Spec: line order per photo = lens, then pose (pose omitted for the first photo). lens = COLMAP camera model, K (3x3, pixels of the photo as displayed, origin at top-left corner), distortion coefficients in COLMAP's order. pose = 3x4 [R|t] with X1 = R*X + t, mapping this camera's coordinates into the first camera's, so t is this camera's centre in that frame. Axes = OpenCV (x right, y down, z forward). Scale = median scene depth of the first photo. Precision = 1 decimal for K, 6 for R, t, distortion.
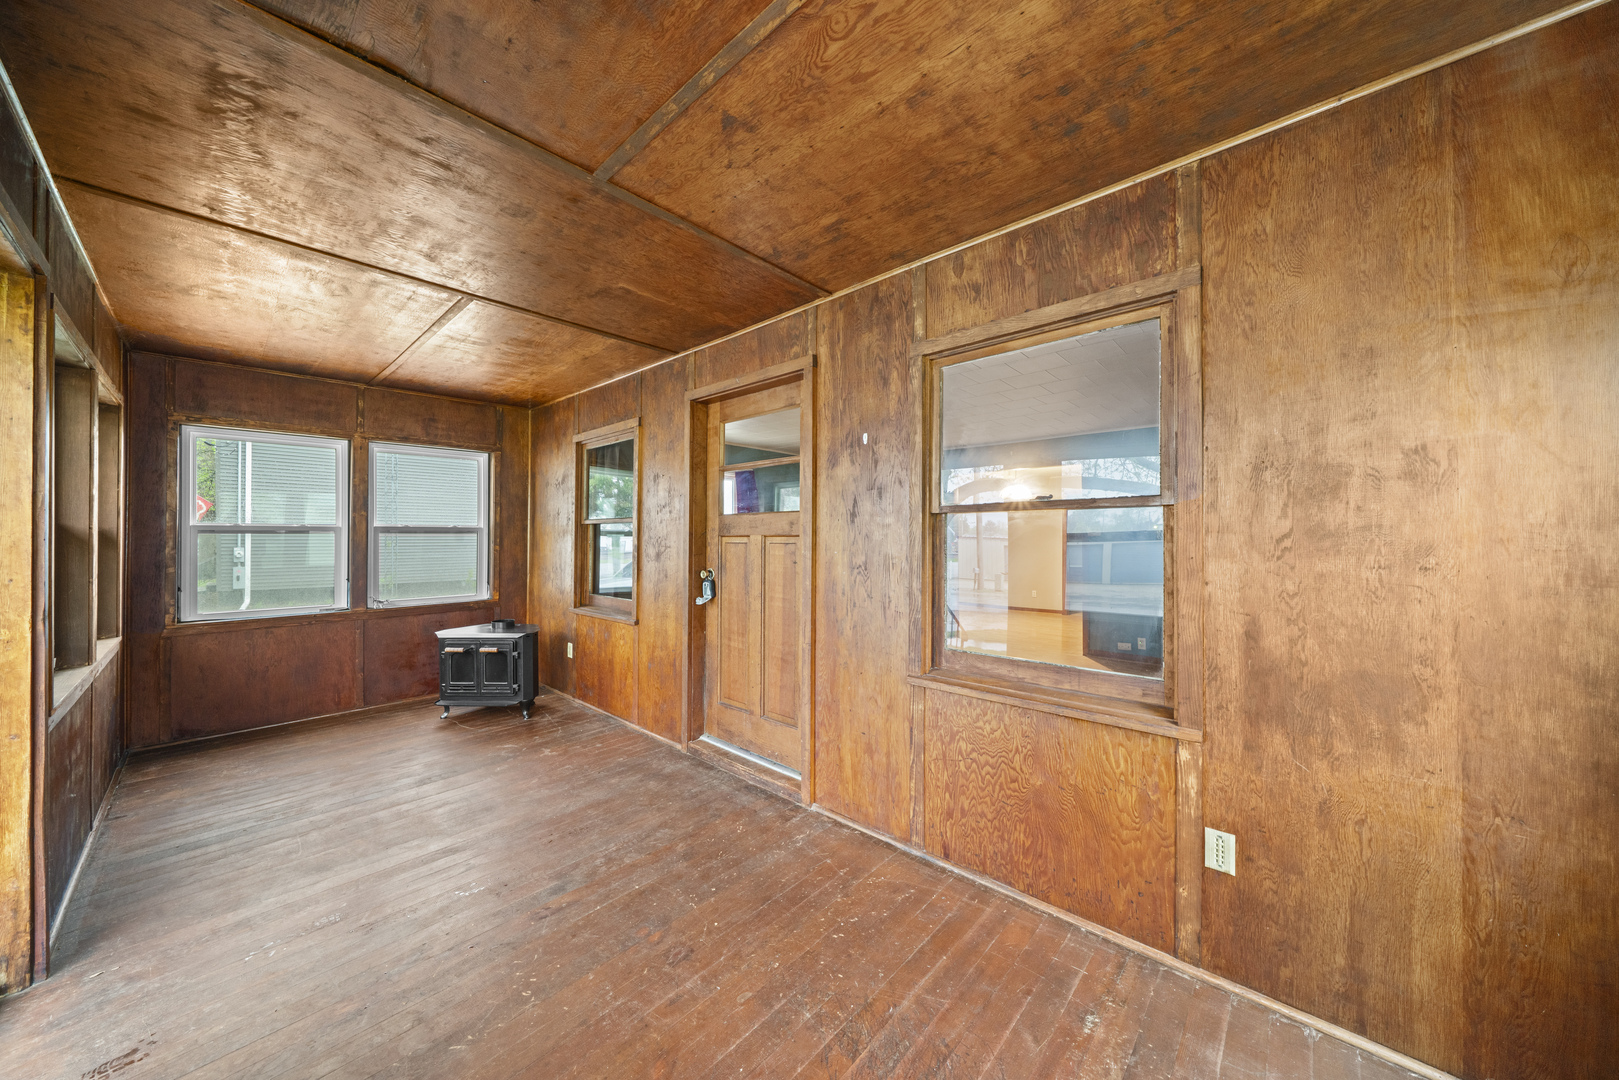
lens RADIAL K [[553.6, 0, 802.8], [0, 553.6, 537.9], [0, 0, 1]] dist [0.000153, 0.000086]
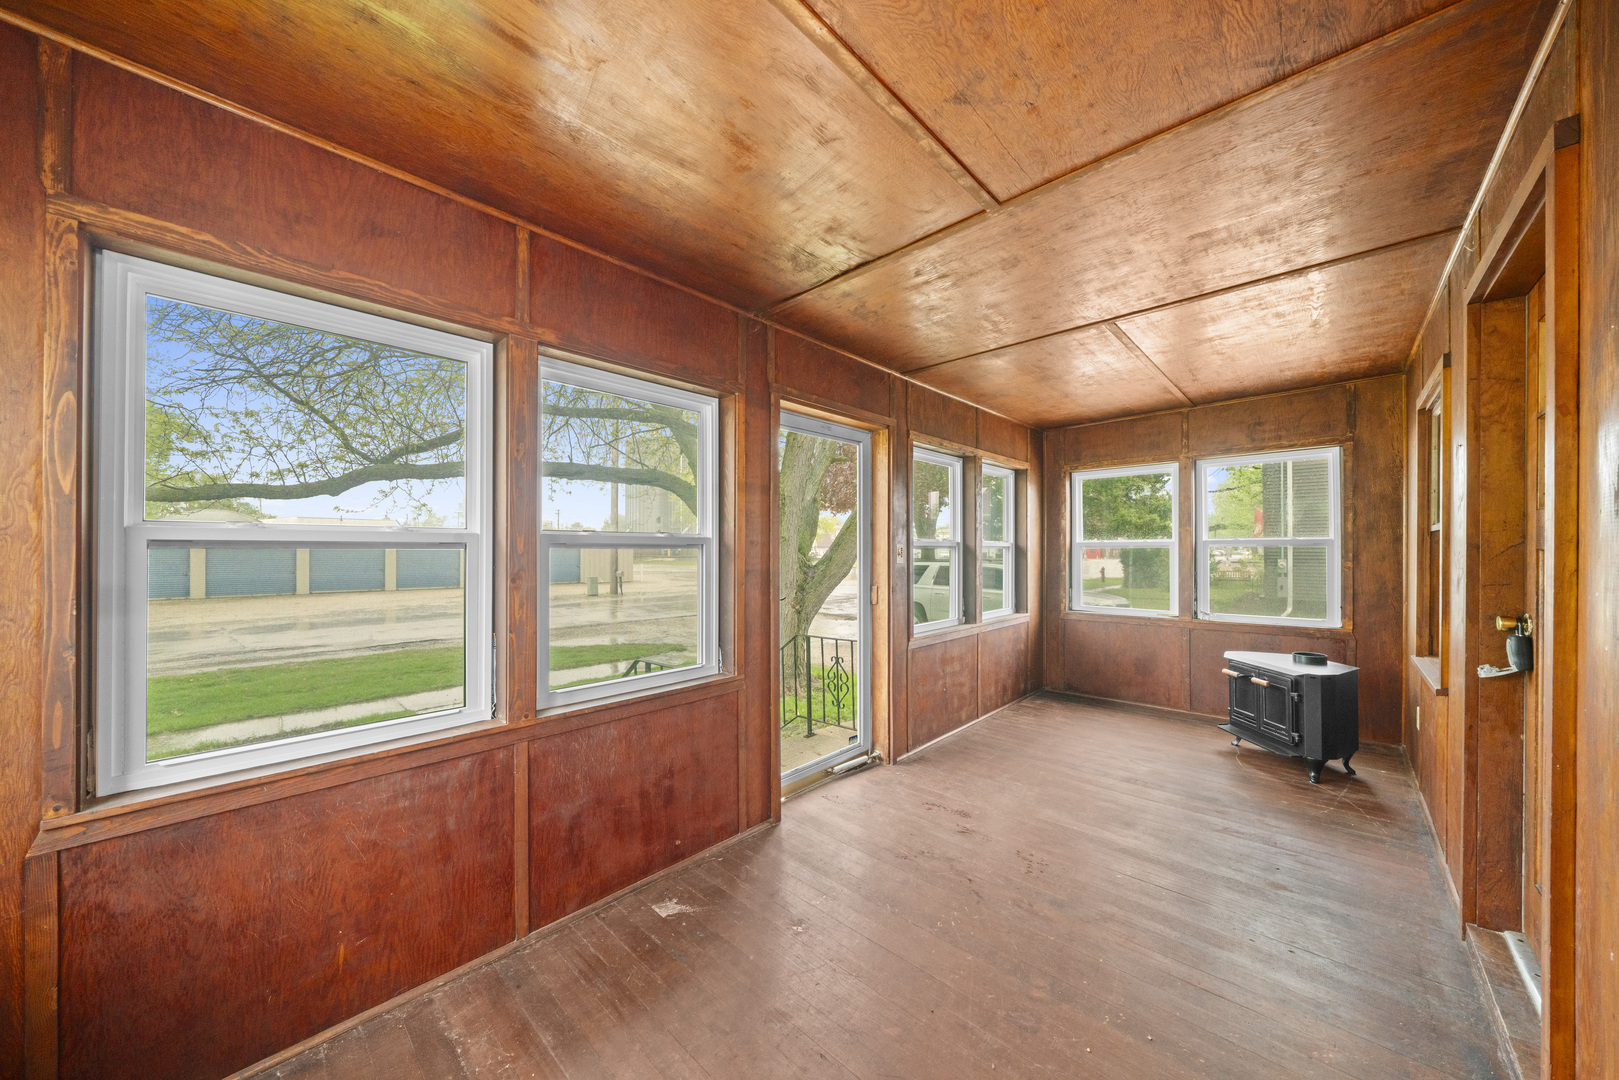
lens RADIAL K [[561.6, 0, 809.6], [0, 561.6, 548.3], [0, 0, 1]] dist [-0.000892, 0.000053]
pose [[-0.009274, -0.003302, -0.999952, 0.307784], [0.000033, 0.999995, -0.003303, -0.002937], [0.999957, -0.000064, -0.009274, 0.296222]]
